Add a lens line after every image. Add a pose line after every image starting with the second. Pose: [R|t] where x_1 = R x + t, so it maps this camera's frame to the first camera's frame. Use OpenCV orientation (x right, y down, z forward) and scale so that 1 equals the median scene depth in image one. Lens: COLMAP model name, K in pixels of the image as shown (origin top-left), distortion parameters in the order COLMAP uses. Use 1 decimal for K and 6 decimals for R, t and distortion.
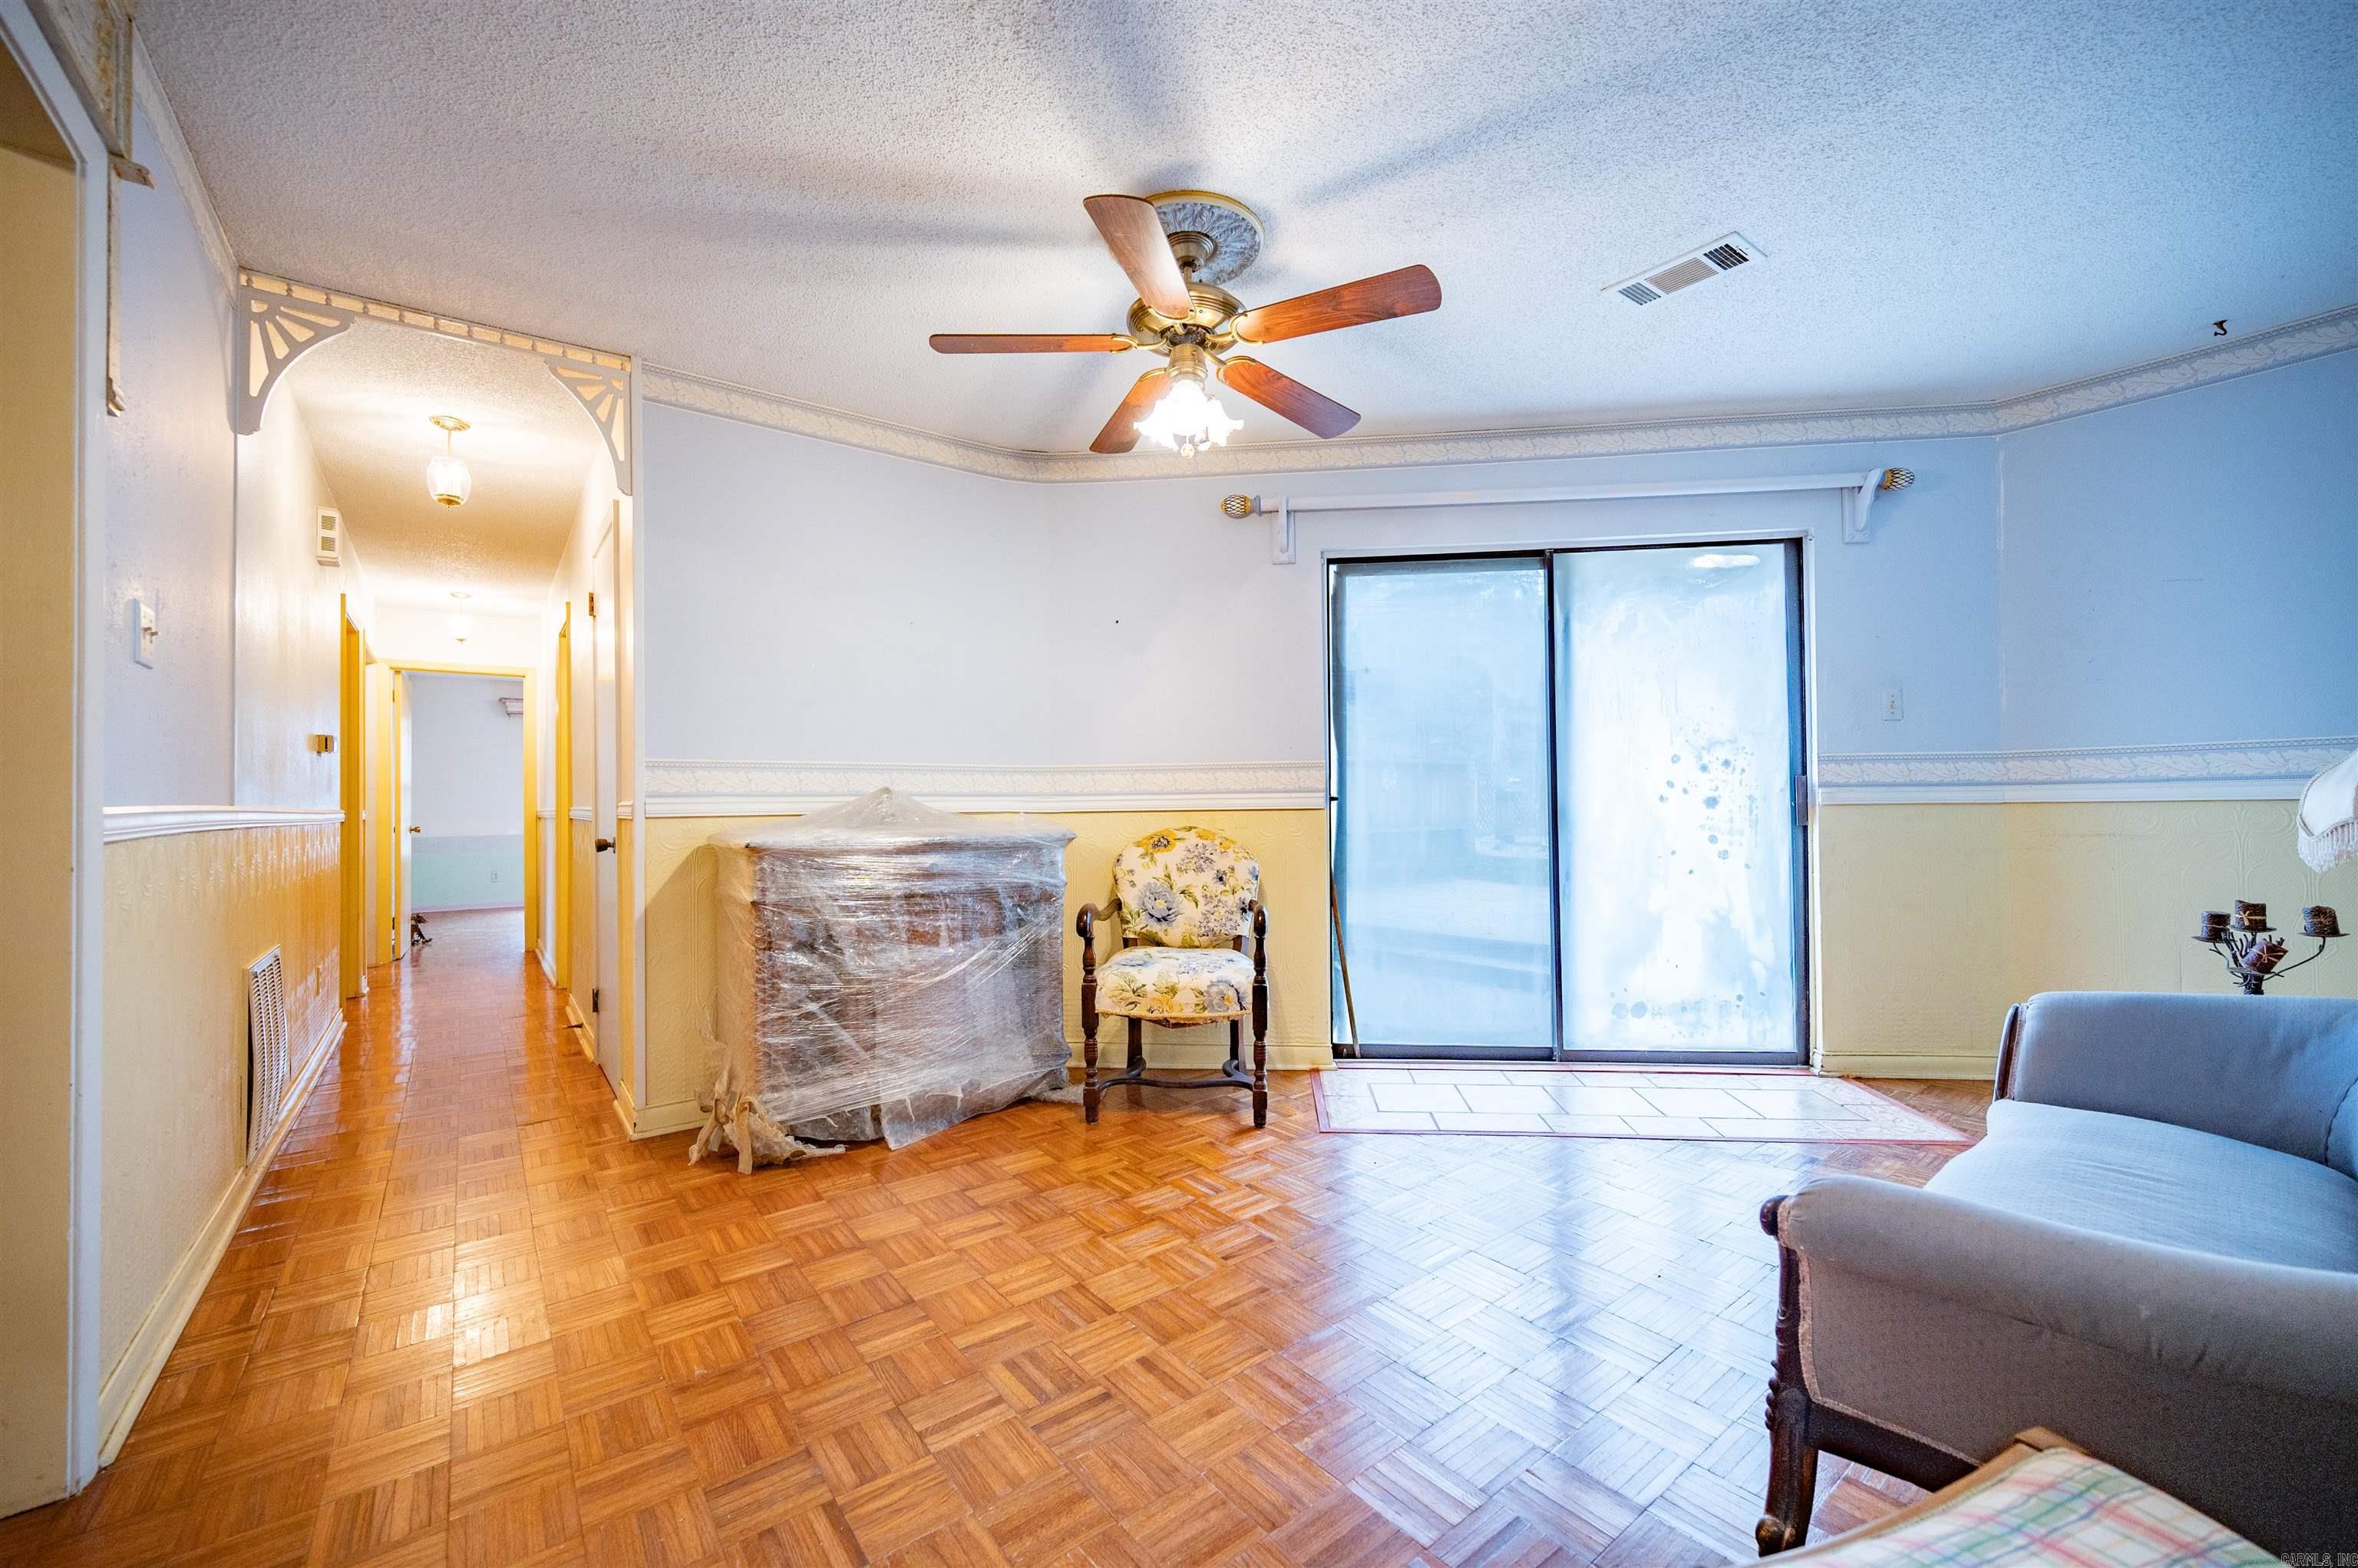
lens RADIAL K [[936.2, 0, 1183.5], [0, 936.2, 795.8], [0, 0, 1]] dist [-0.000577, 0.000037]
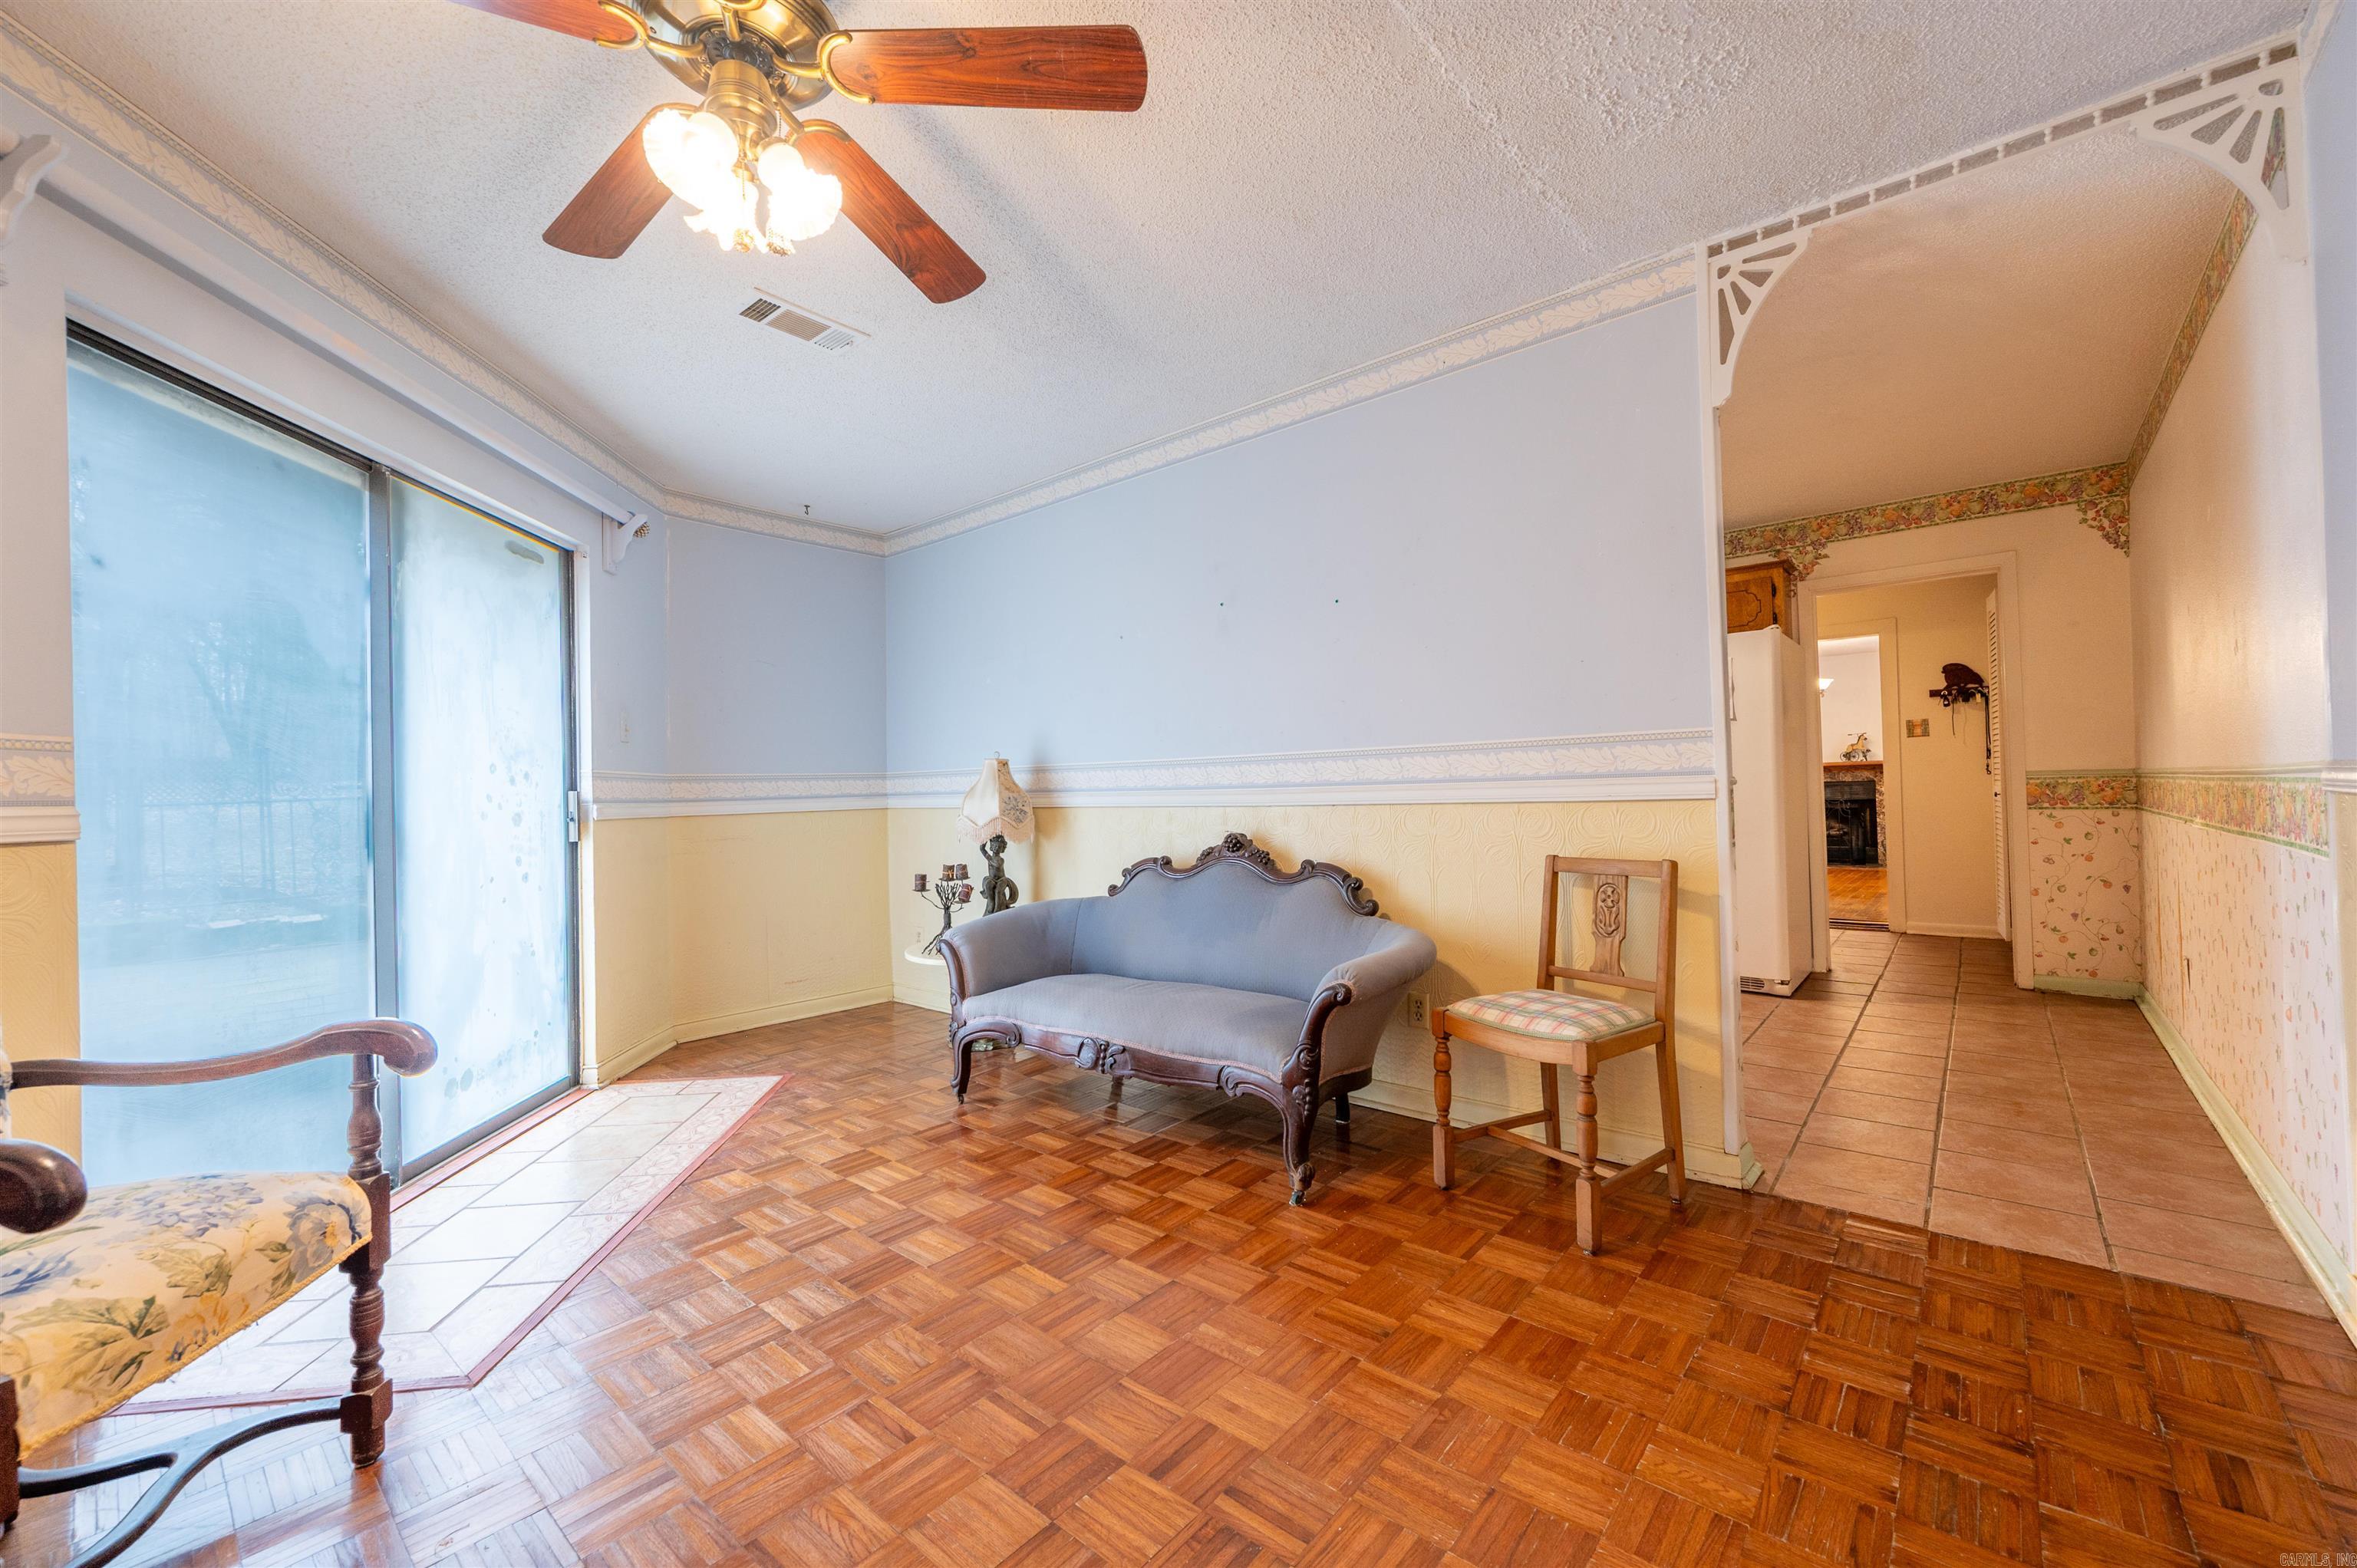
lens RADIAL K [[943.0, 0, 1183.5], [0, 943.0, 785.9], [0, 0, 1]] dist [-0.000077, -0.000118]
pose [[-0.207427, 0.026893, 0.977881, -0.454009], [0.019377, 0.999539, -0.023379, 0.008816], [-0.978059, 0.014099, -0.207852, 0.591042]]
